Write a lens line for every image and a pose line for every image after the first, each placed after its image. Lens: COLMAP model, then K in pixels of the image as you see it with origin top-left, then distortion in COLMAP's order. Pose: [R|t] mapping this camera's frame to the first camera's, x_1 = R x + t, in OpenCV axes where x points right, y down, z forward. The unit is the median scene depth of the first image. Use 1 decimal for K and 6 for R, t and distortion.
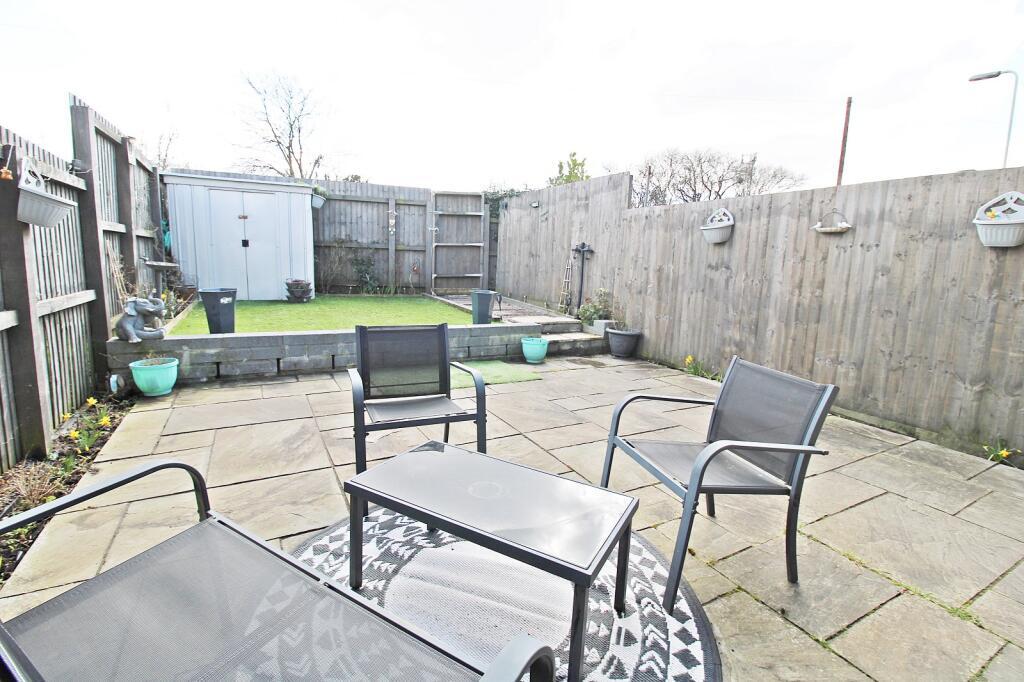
lens RADIAL K [[473.1, 0, 513.1], [0, 473.1, 329.5], [0, 0, 1]] dist [0.001089, -0.015785]
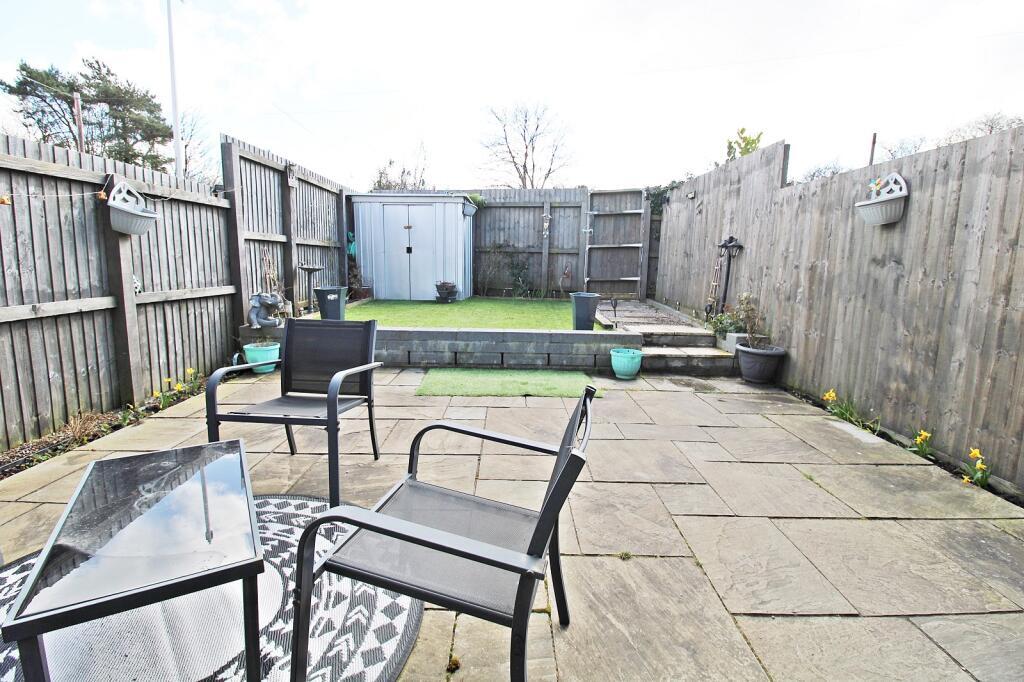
lens RADIAL K [[473.1, 0, 513.1], [0, 473.1, 329.5], [0, 0, 1]] dist [0.001089, -0.015785]
pose [[0.879144, 0.049326, -0.473996, 0.250018], [-0.056960, 0.998375, -0.001751, -0.004125], [0.473139, 0.028538, 0.880525, 0.144830]]
